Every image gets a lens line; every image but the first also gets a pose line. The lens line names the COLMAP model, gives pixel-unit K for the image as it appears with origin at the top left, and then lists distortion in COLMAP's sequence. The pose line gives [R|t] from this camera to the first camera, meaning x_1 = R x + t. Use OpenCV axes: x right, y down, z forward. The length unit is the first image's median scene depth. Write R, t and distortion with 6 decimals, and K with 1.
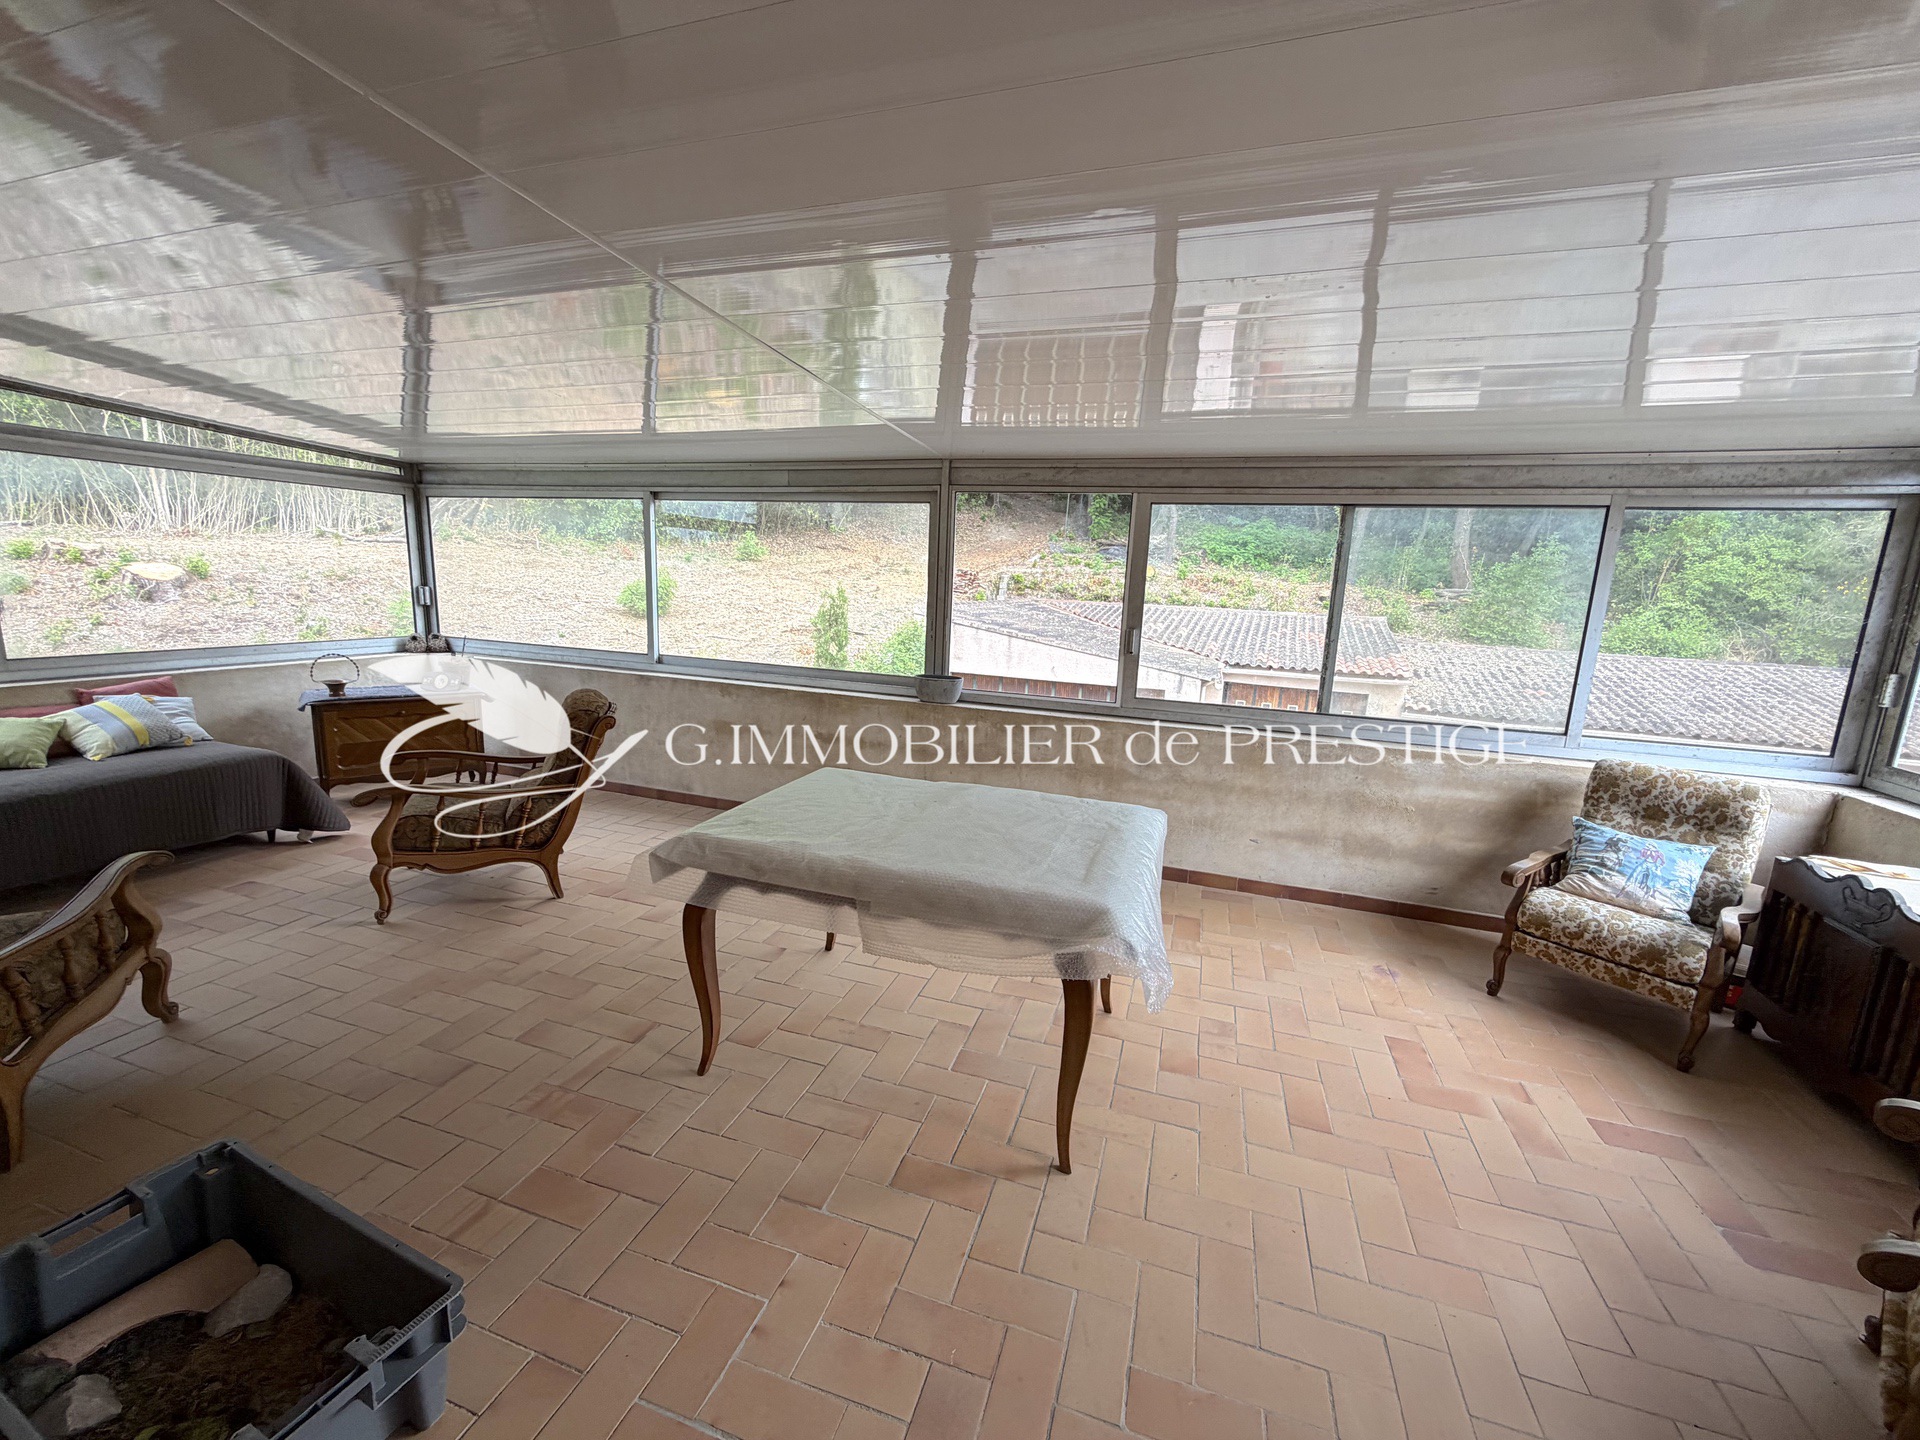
lens RADIAL K [[767.3, 0, 956.7], [0, 767.3, 719.7], [0, 0, 1]] dist [0.000692, 0.000184]
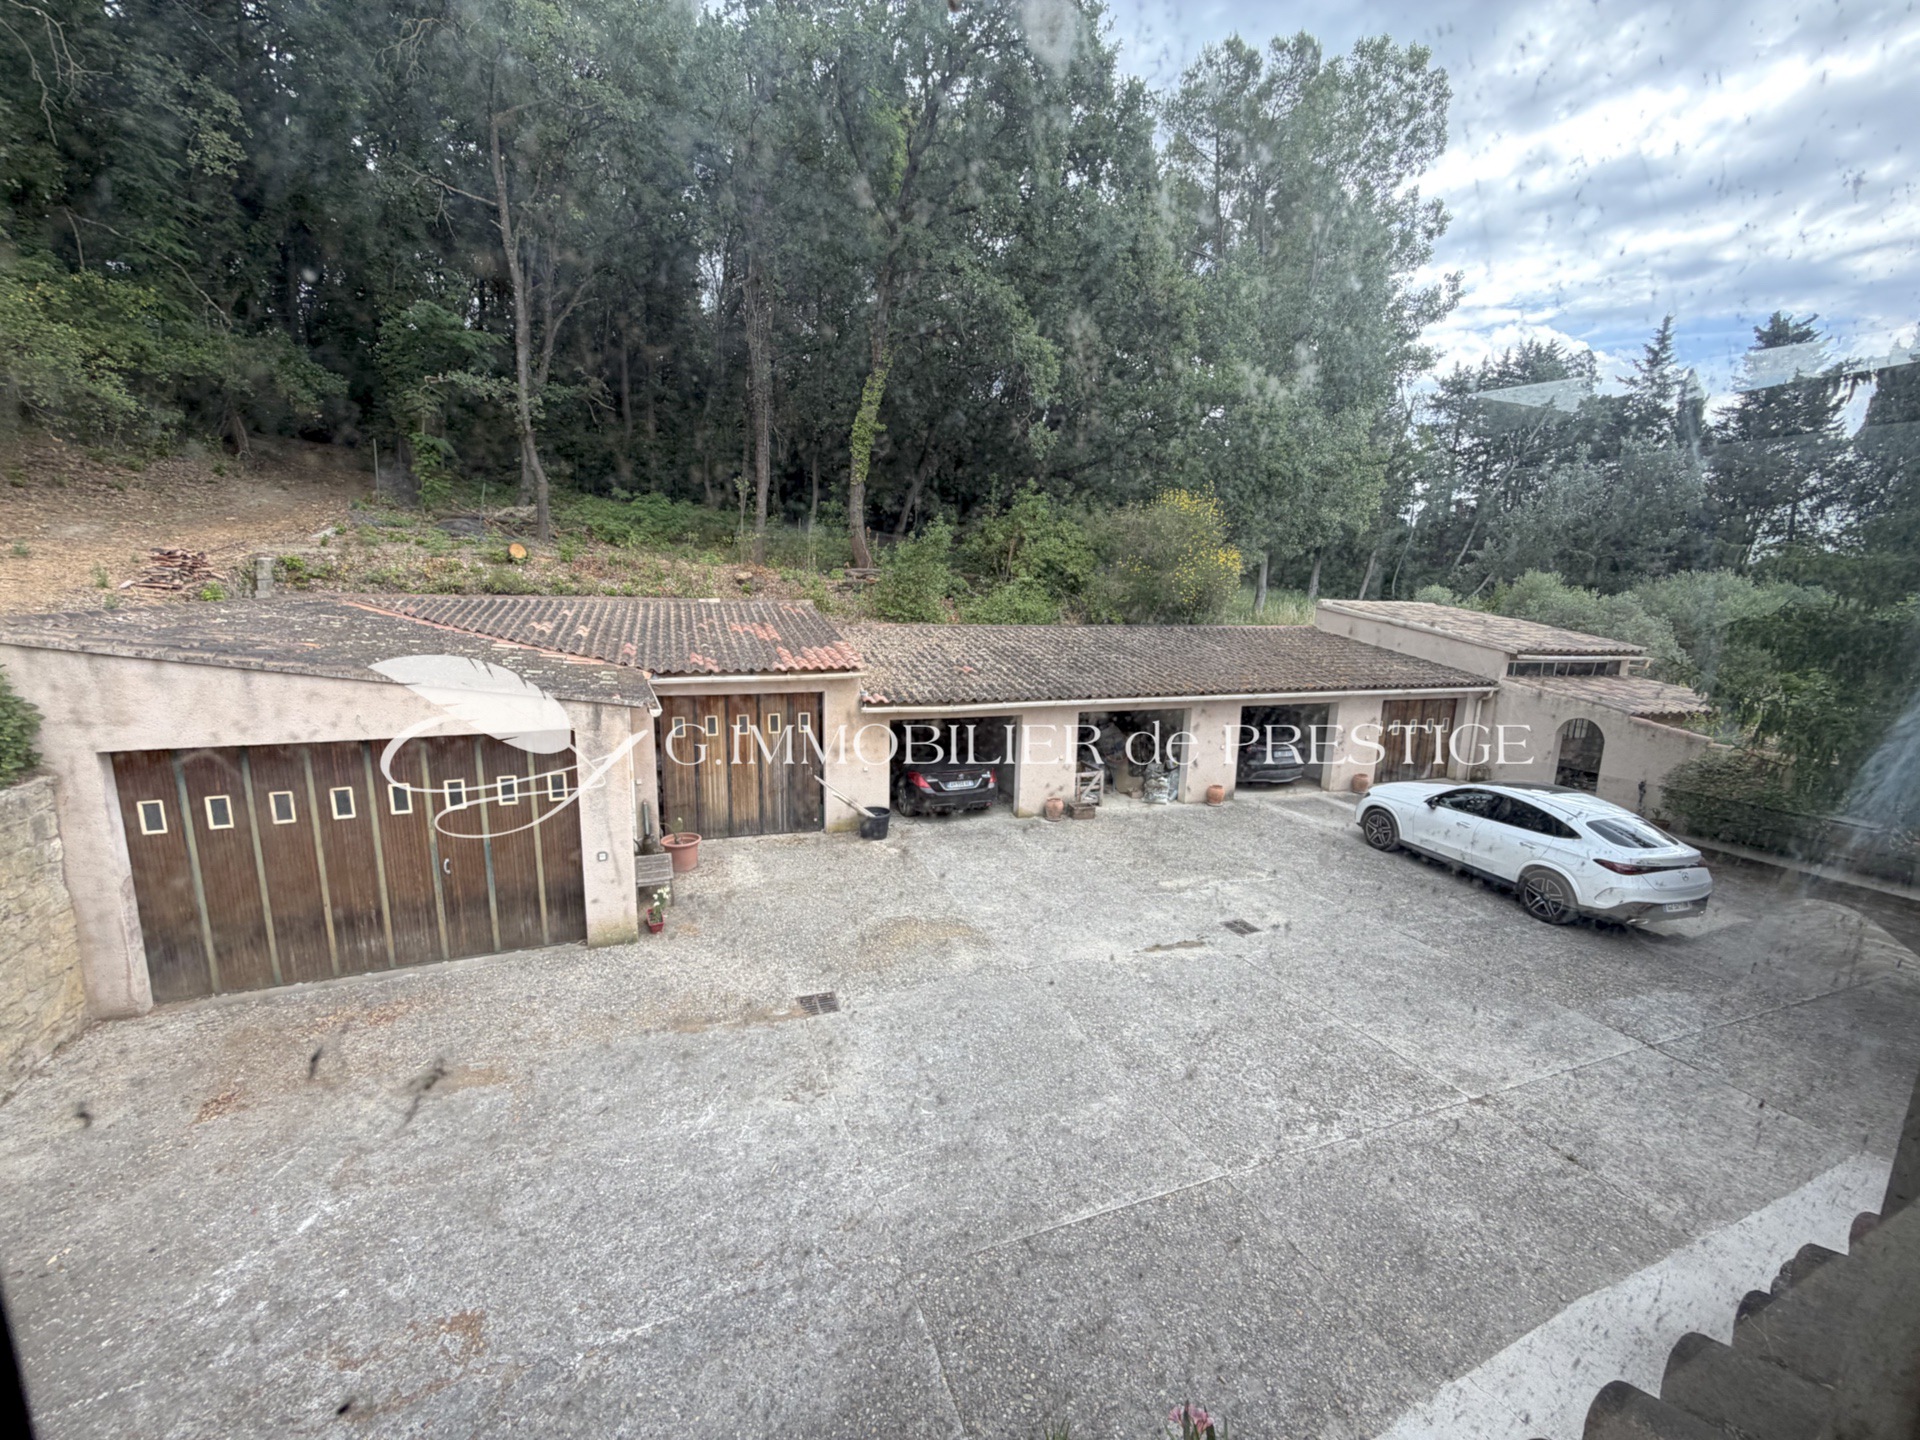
lens RADIAL K [[767.3, 0, 956.7], [0, 767.3, 719.7], [0, 0, 1]] dist [0.000692, 0.000184]
pose [[0.733193, -0.146555, 0.664040, 0.046348], [0.133490, 0.988520, 0.070777, -0.029501], [-0.666790, 0.036750, 0.744339, 0.177512]]
